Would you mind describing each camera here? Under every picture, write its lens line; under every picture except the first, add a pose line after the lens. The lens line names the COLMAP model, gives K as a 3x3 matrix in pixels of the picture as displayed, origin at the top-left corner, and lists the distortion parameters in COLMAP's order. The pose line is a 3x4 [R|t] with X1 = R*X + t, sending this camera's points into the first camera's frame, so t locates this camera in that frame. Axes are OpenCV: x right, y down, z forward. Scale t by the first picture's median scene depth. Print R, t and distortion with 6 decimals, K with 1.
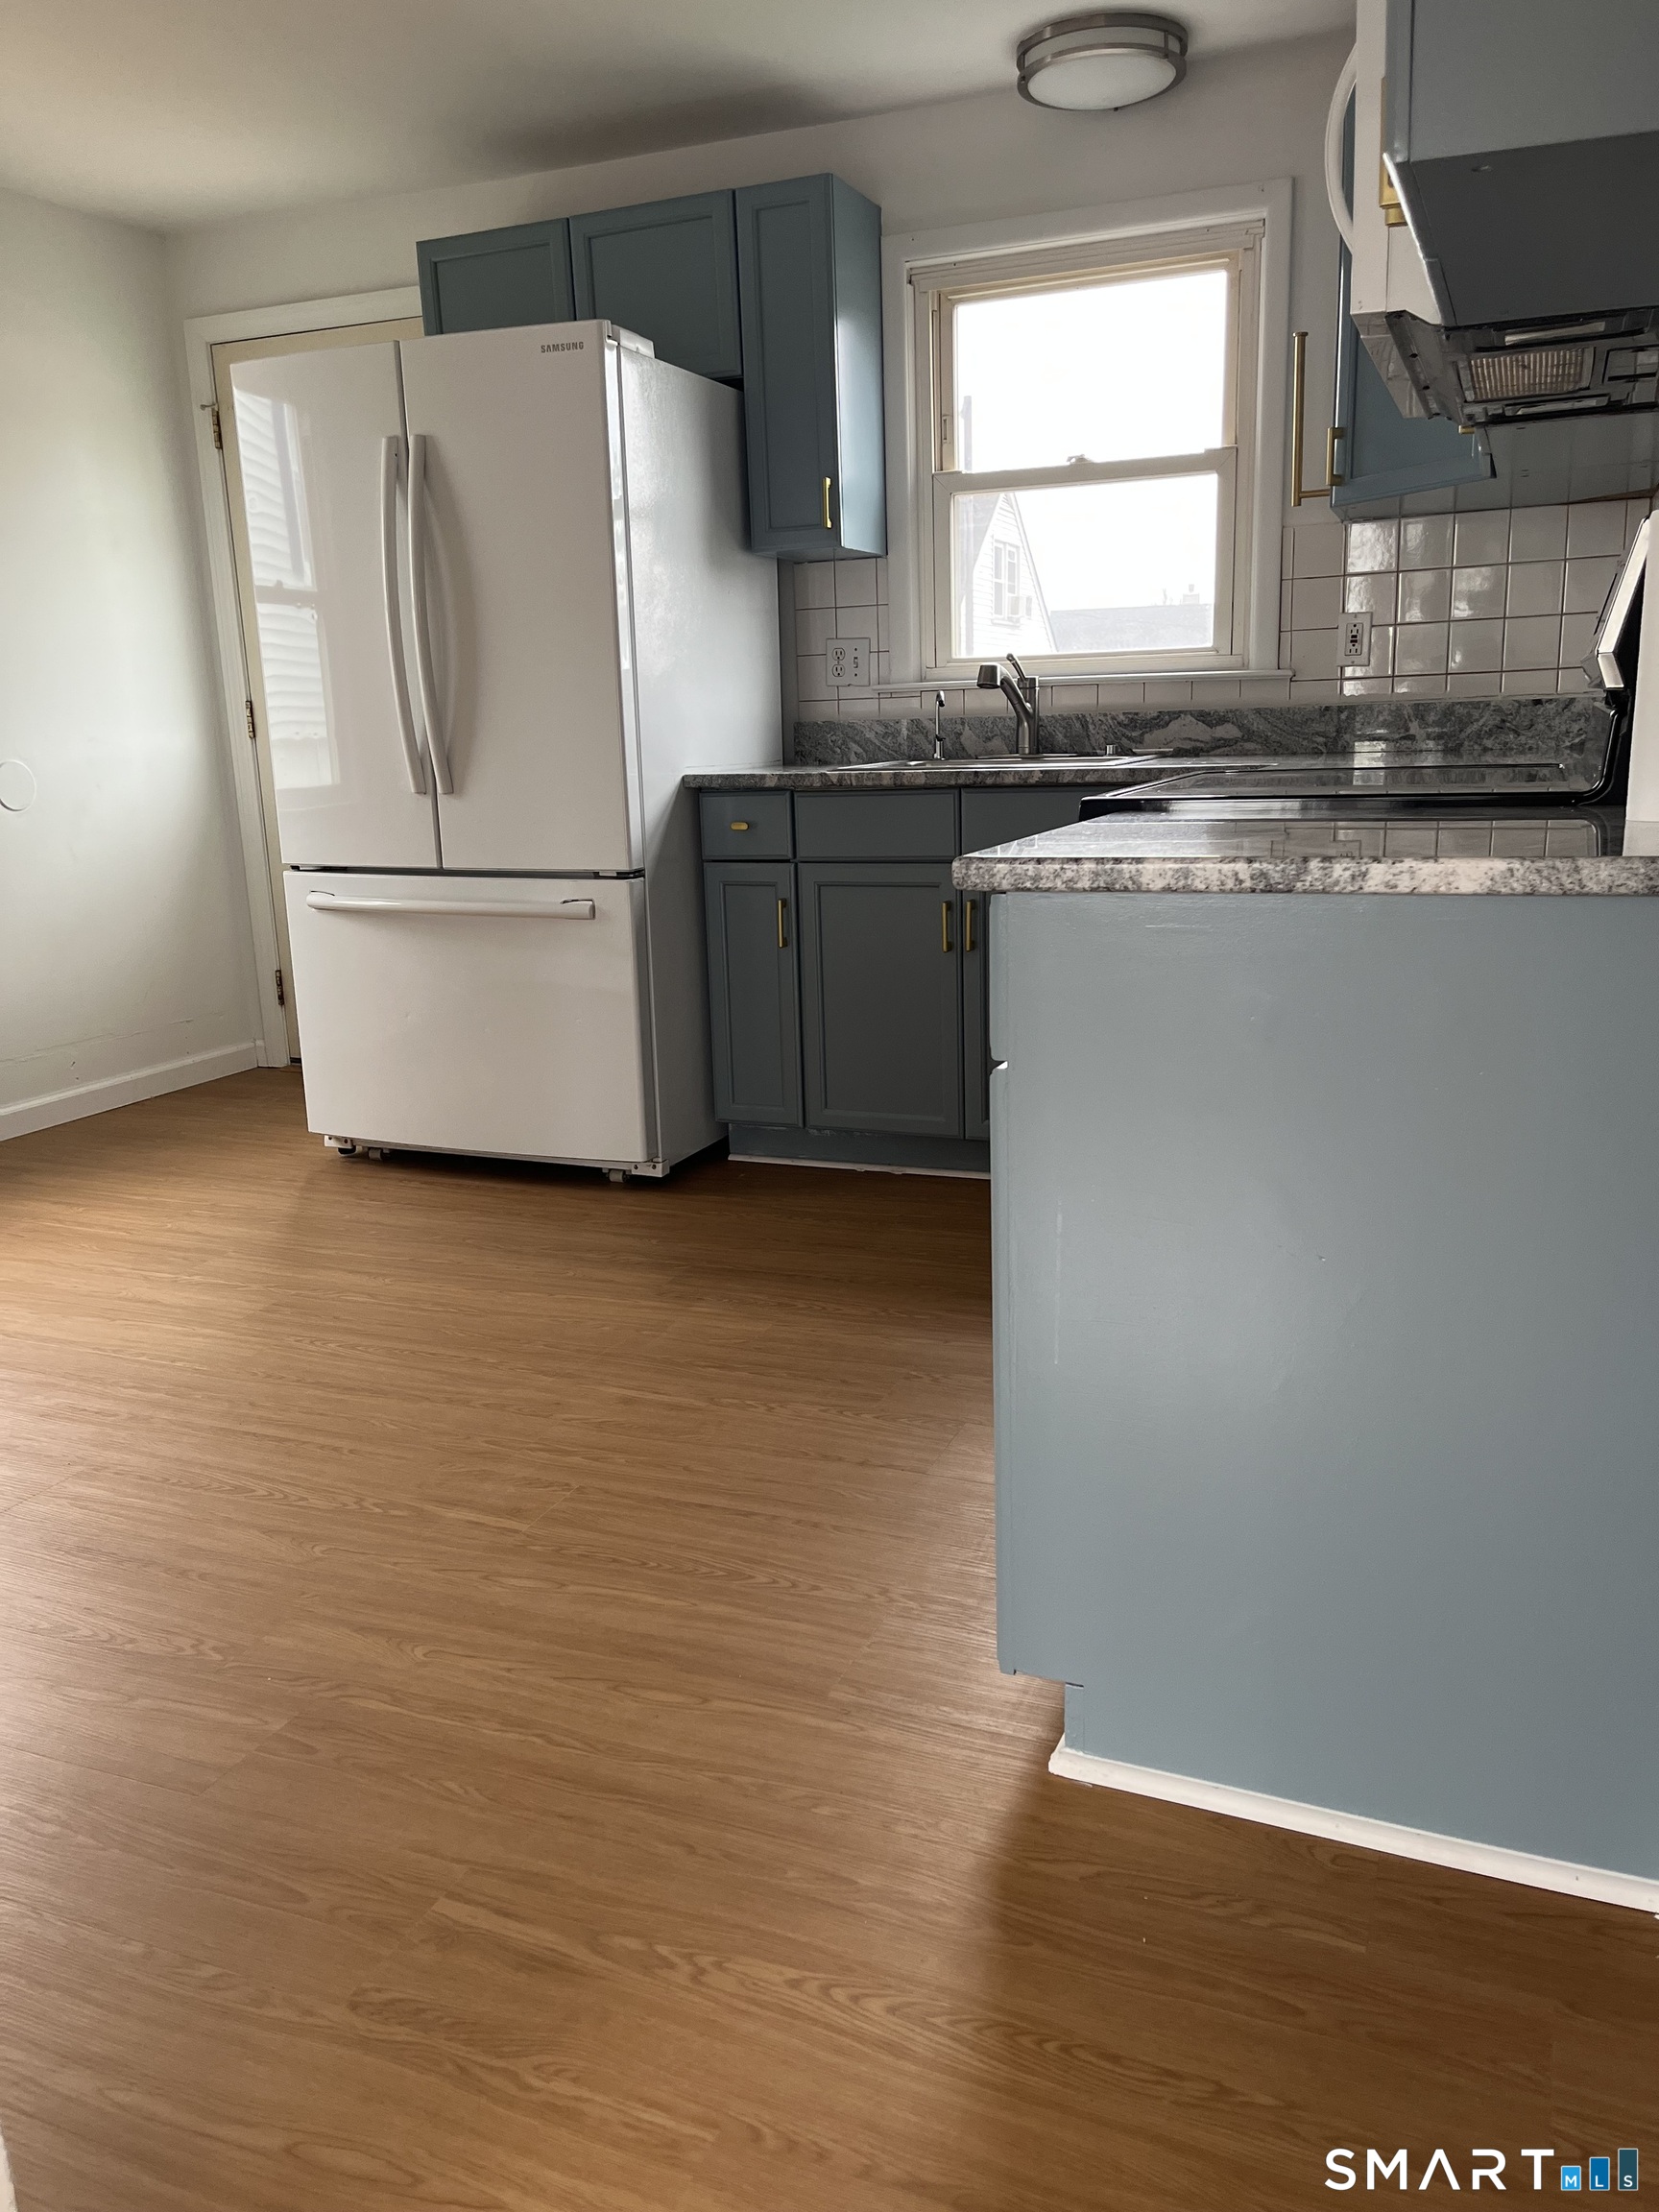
lens RADIAL K [[1673.3, 0, 833.8], [0, 1673.3, 1112.3], [0, 0, 1]] dist [0.051171, -0.057239]
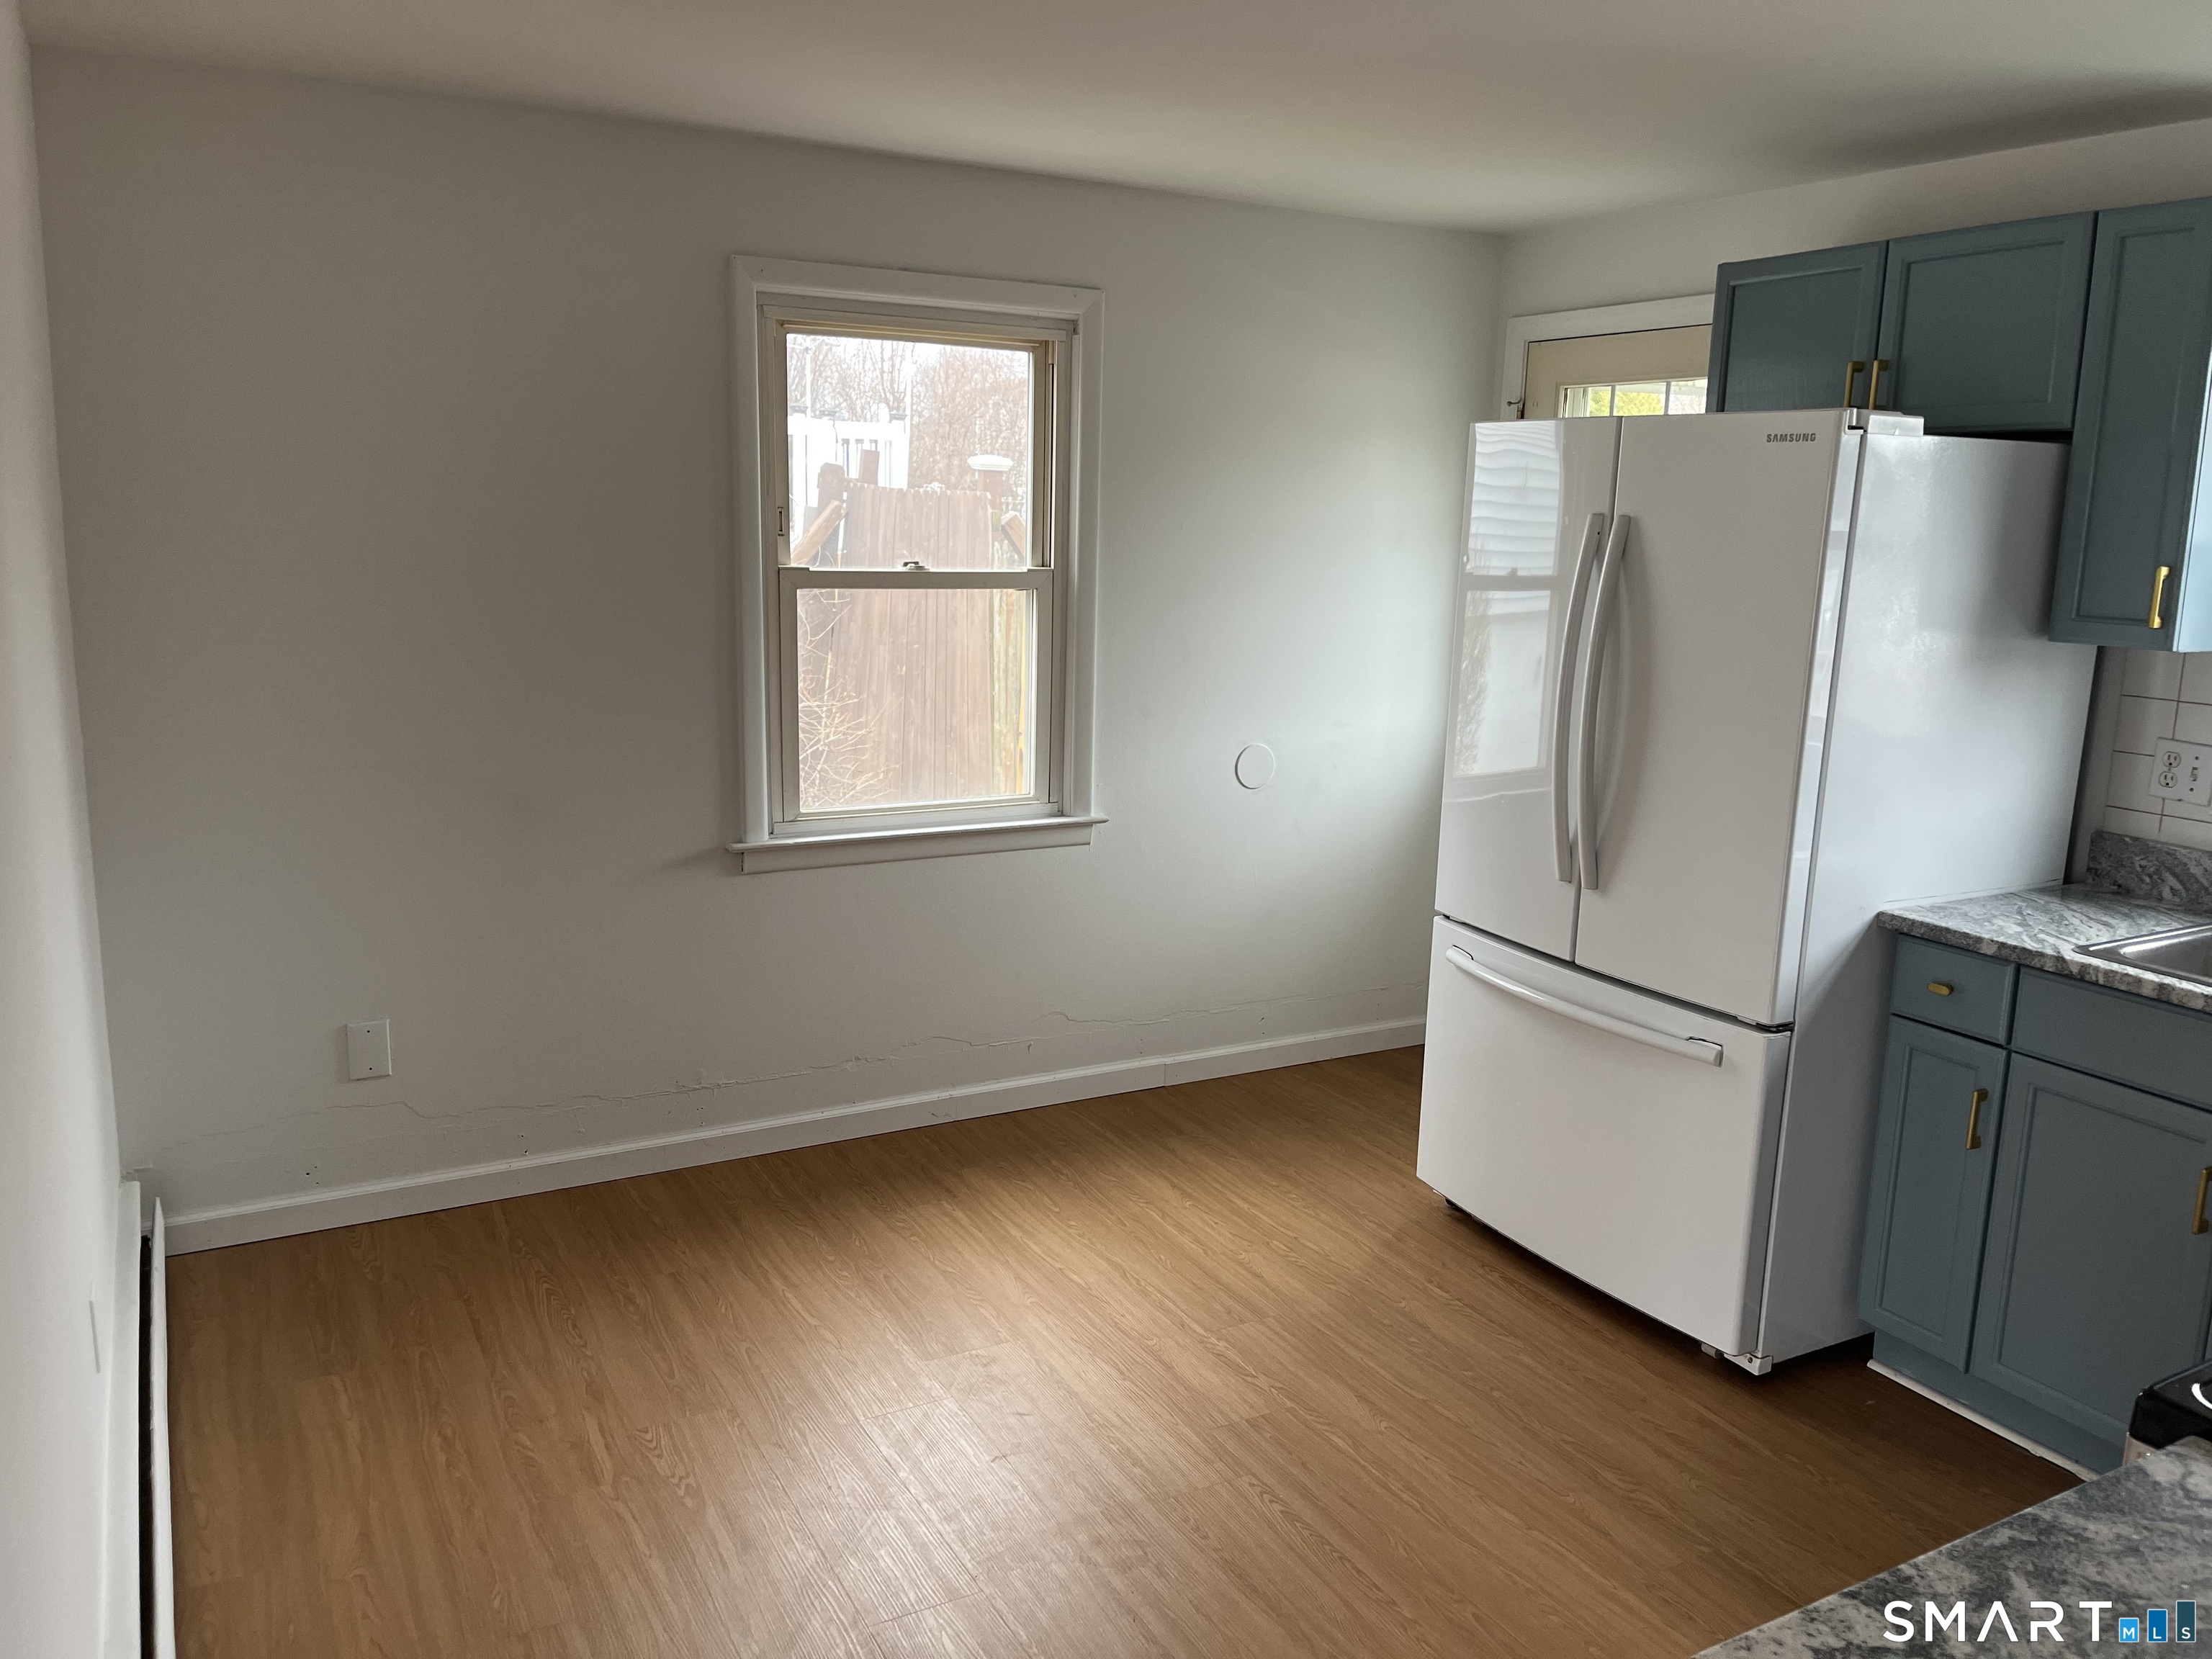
lens RADIAL K [[1673.3, 0, 1108.5], [0, 1673.3, 830.6], [0, 0, 1]] dist [0.051171, -0.057239]
pose [[0.779390, 0.168222, -0.603534, 0.108514], [-0.191142, 0.981200, 0.026653, -0.190404], [0.596671, 0.094588, 0.796892, 0.112605]]
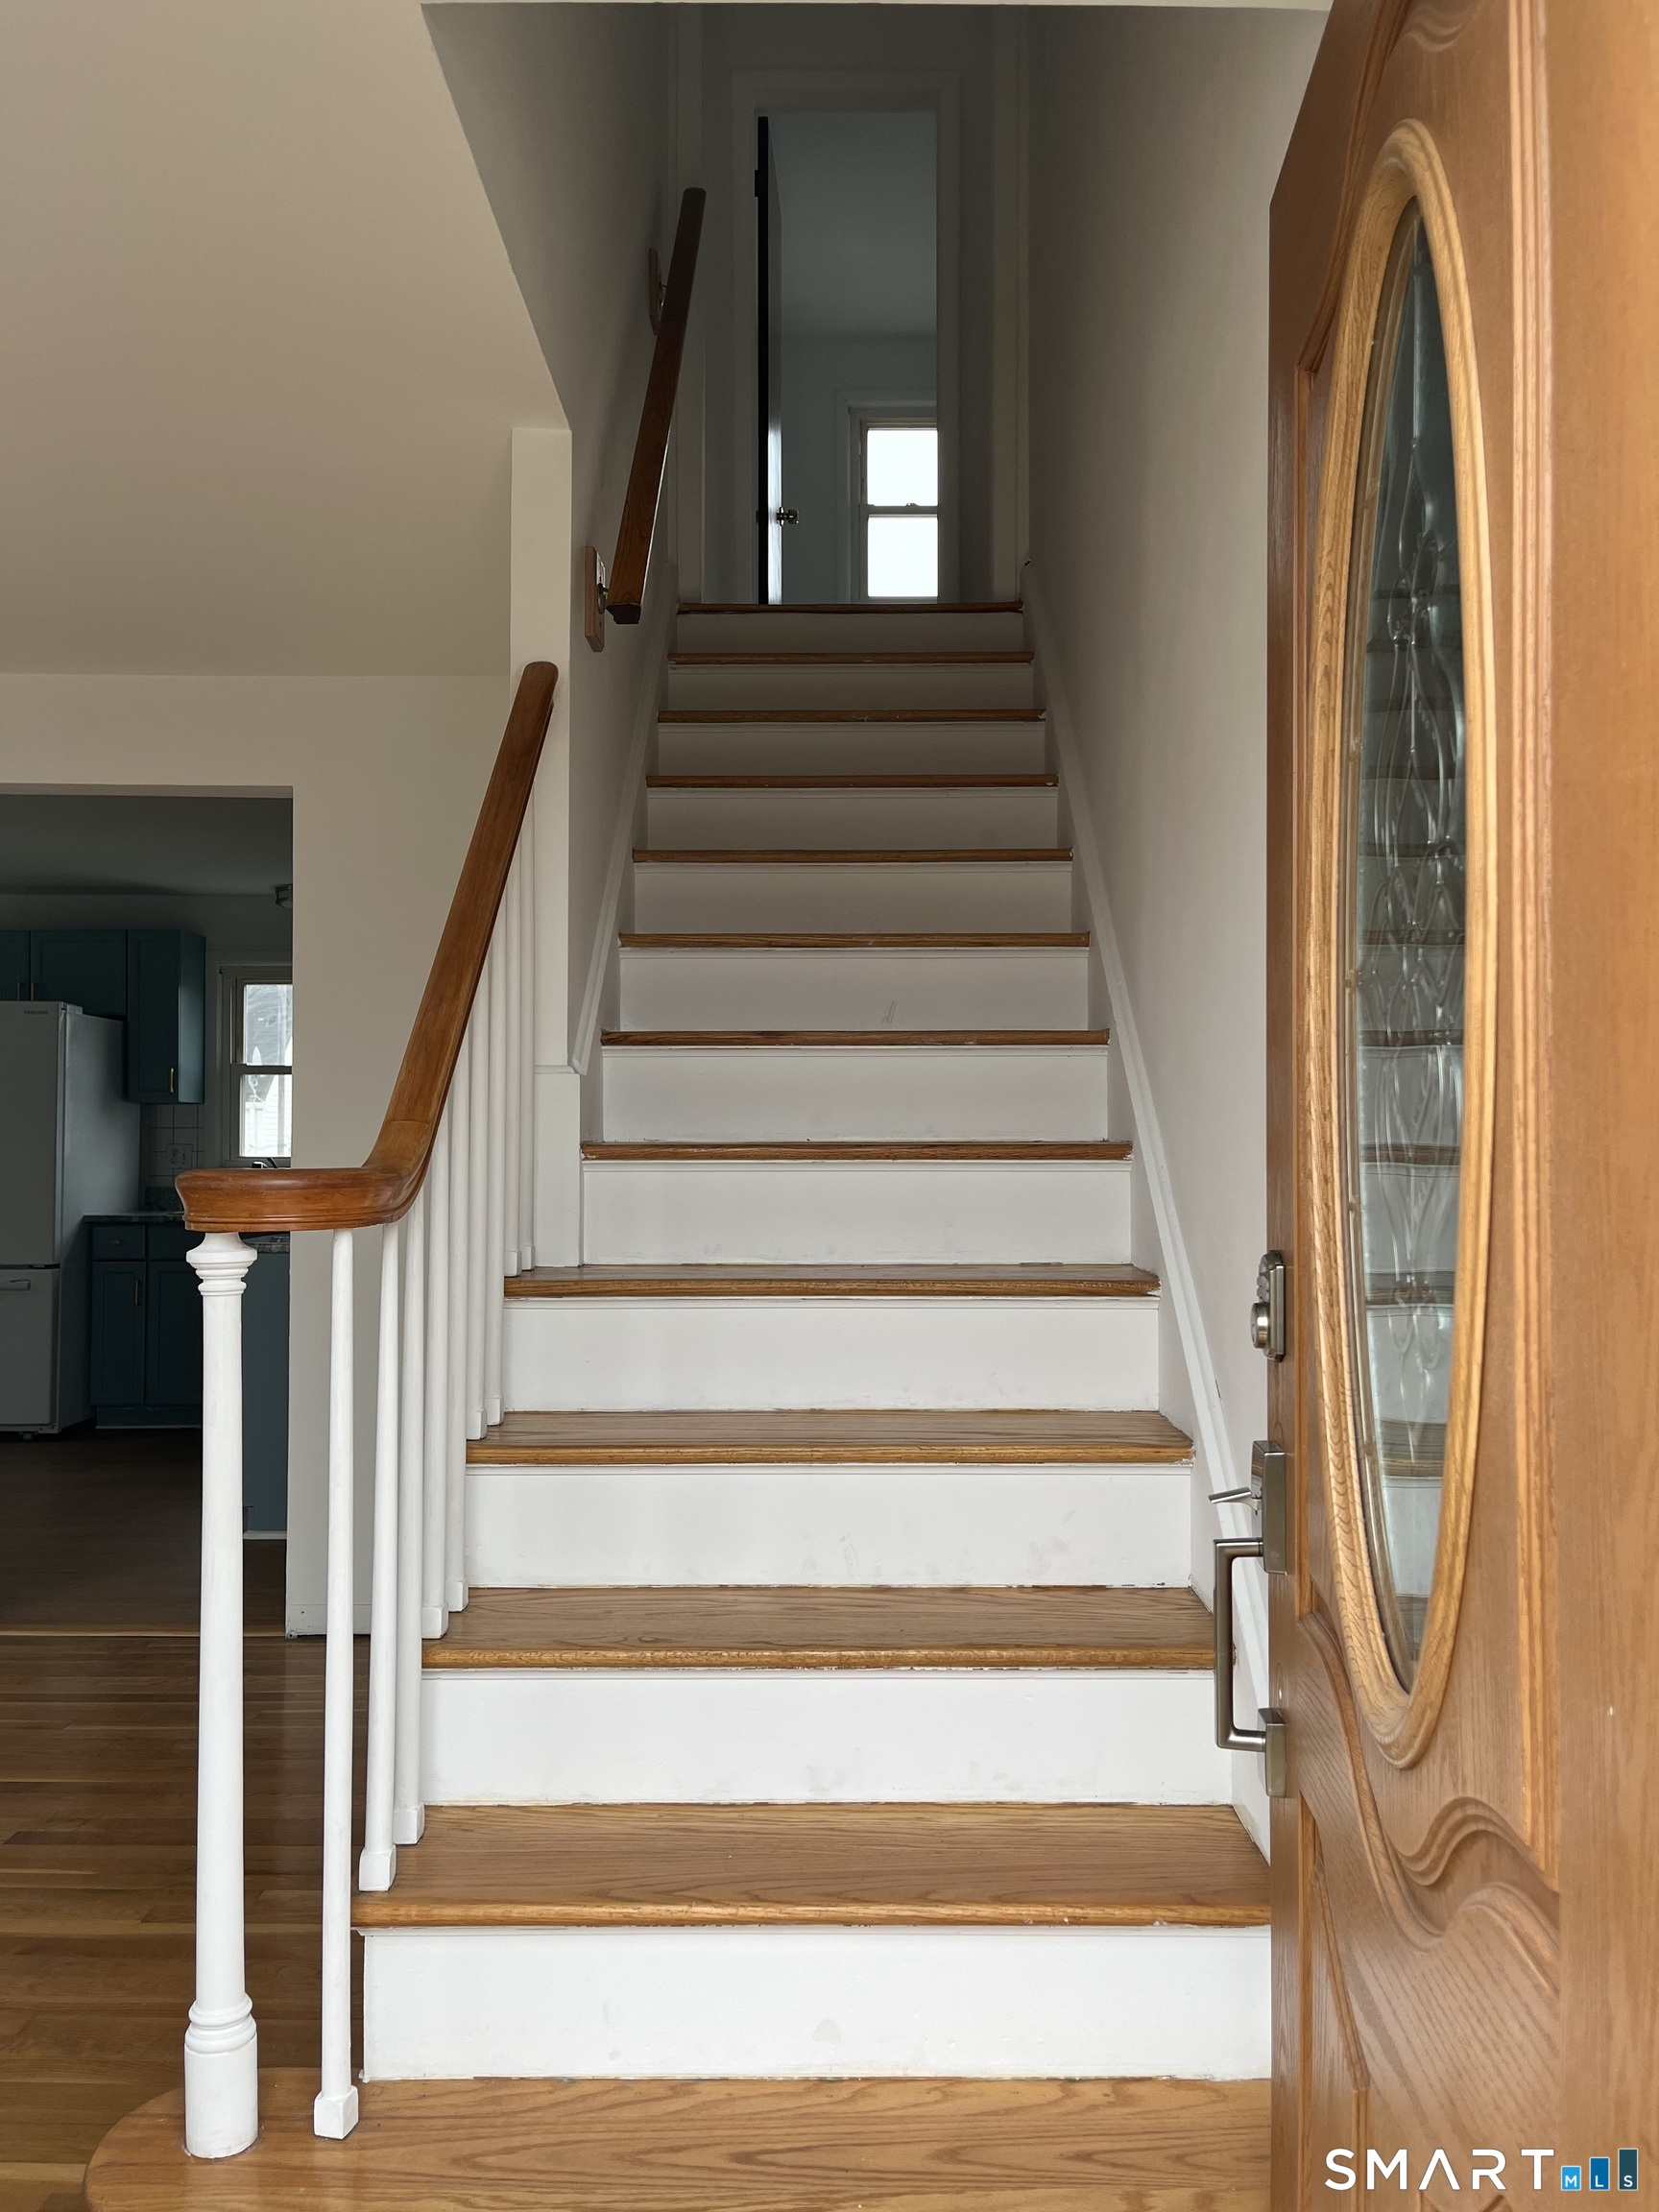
lens RADIAL K [[1673.3, 0, 824.4], [0, 1673.3, 1106.6], [0, 0, 1]] dist [0.051171, -0.057239]
pose [[0.929654, 0.038956, 0.366368, -0.014434], [0.057044, 0.967184, -0.247591, 0.199952], [-0.363990, 0.251073, 0.896924, -1.046599]]
